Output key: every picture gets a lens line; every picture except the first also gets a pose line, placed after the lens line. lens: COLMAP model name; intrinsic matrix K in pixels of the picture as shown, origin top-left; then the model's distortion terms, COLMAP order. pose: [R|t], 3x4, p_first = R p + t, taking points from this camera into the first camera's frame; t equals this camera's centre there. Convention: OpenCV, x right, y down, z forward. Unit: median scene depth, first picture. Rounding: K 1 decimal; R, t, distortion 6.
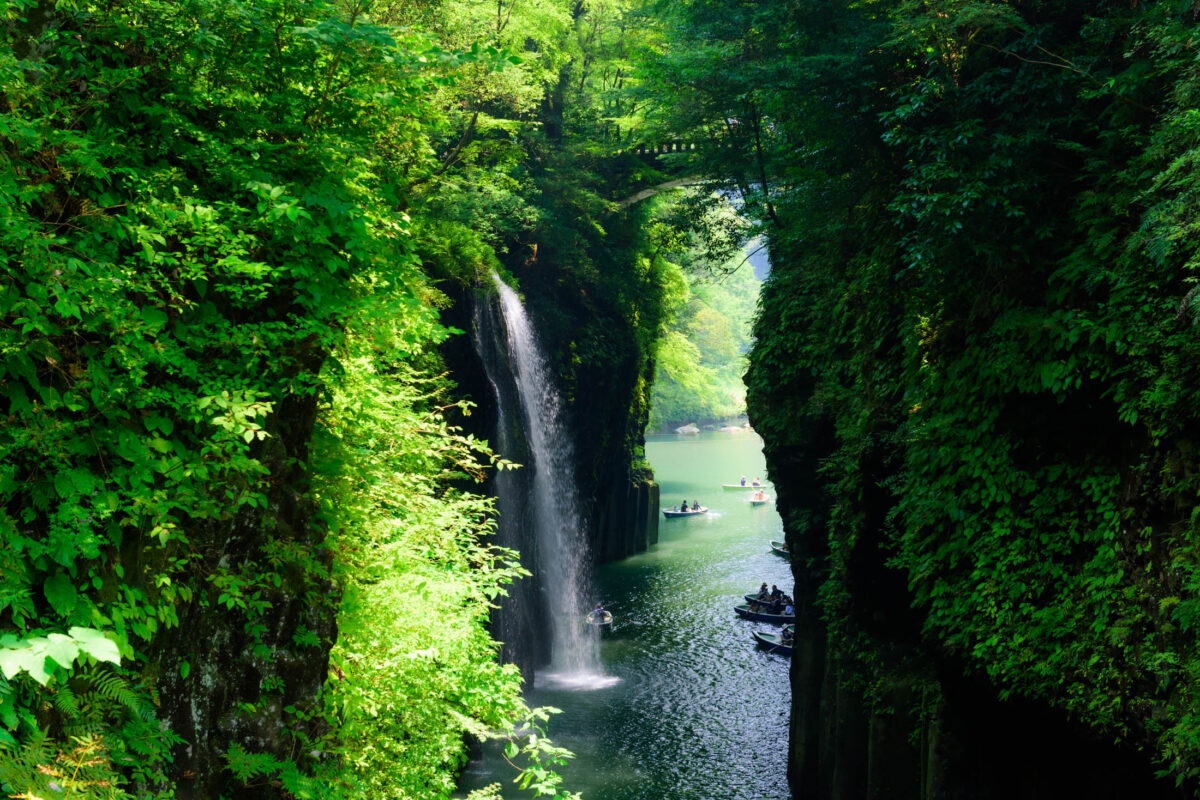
lens RADIAL K [[1002.4, 0, 605.8], [0, 1002.4, 402.3], [0, 0, 1]] dist [-0.008101, -0.024218]
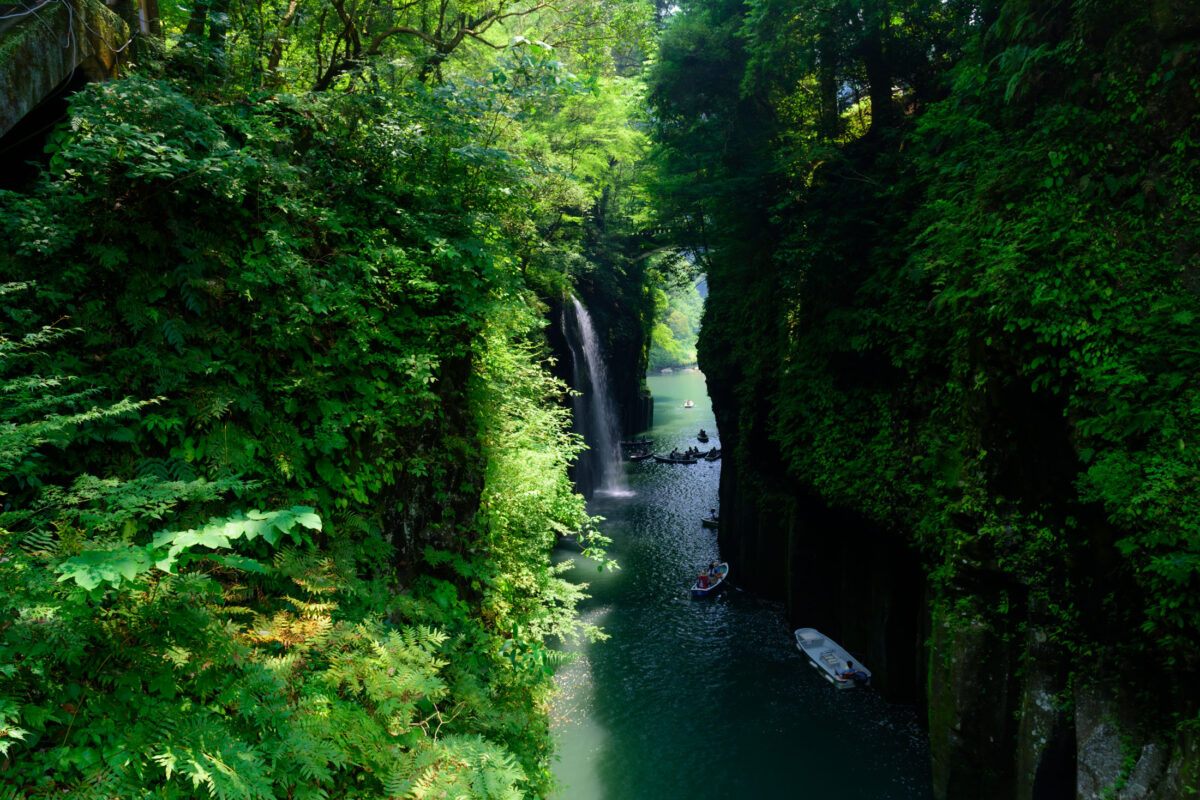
lens RADIAL K [[1002.4, 0, 598.8], [0, 1002.4, 410.6], [0, 0, 1]] dist [-0.008101, -0.024218]
pose [[0.999261, -0.006365, -0.037898, 0.016971], [0.007980, 0.999060, 0.042616, 0.017868], [0.037591, -0.042887, 0.998373, -0.935928]]
